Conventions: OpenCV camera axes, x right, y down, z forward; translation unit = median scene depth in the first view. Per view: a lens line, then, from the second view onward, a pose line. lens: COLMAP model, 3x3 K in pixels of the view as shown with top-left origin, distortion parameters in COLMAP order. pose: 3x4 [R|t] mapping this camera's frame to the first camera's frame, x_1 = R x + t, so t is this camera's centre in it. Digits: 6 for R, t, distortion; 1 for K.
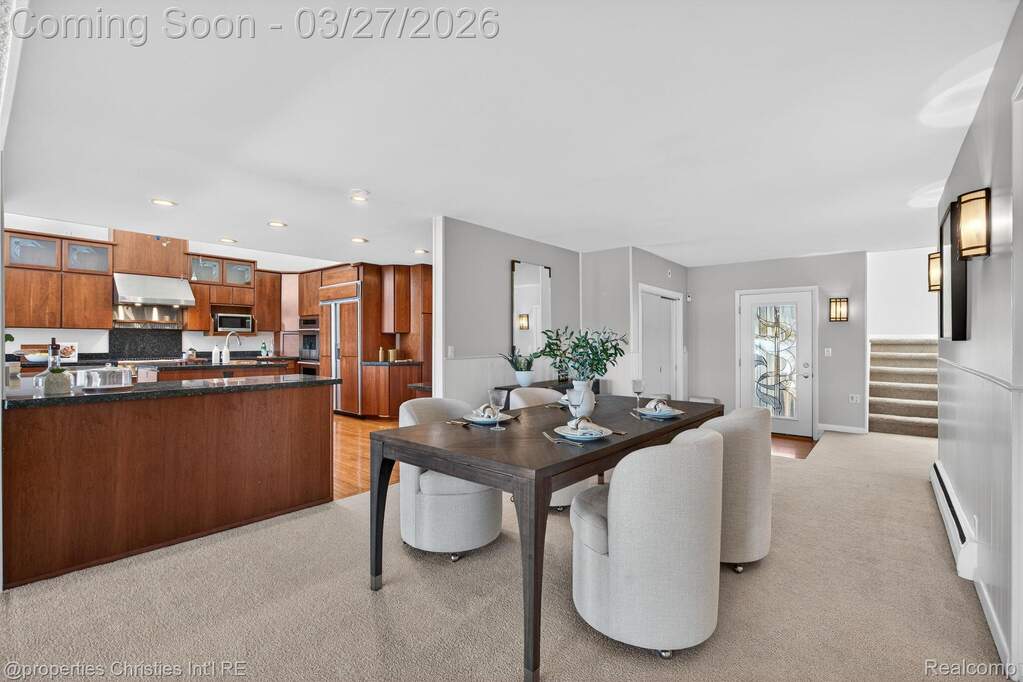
lens RADIAL K [[459.9, 0, 508.3], [0, 459.9, 343.1], [0, 0, 1]] dist [0.002190, 0.003269]
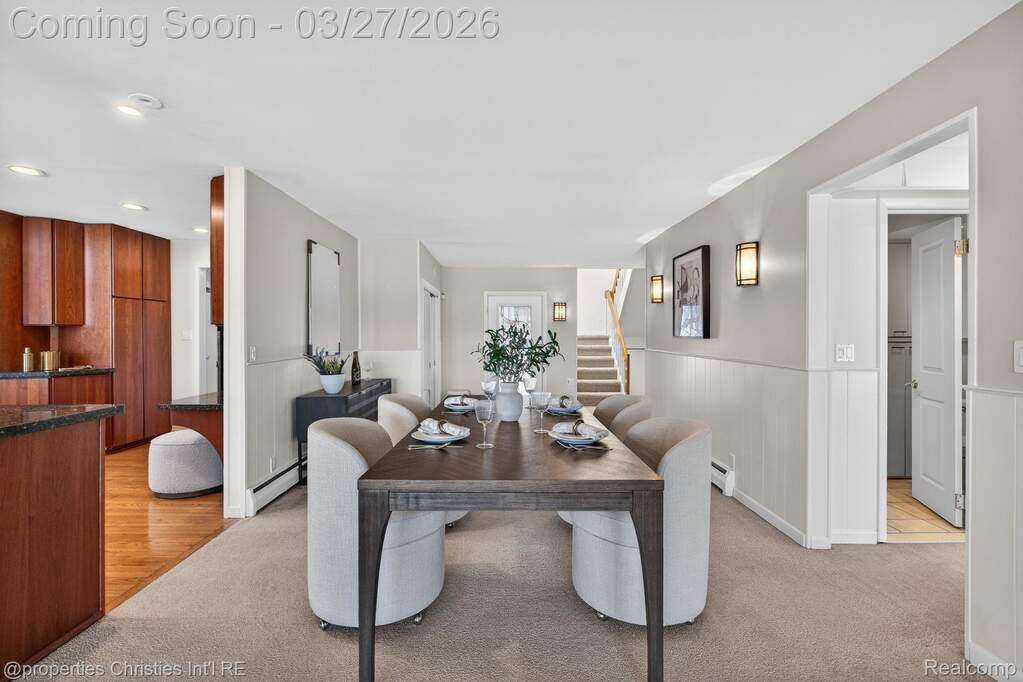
lens RADIAL K [[459.9, 0, 509.8], [0, 459.9, 338.2], [0, 0, 1]] dist [0.002190, 0.003269]
pose [[0.764449, -0.005177, 0.644663, -0.210059], [0.002330, 0.999983, 0.005268, -0.007545], [-0.644680, -0.002525, 0.764448, 0.124004]]
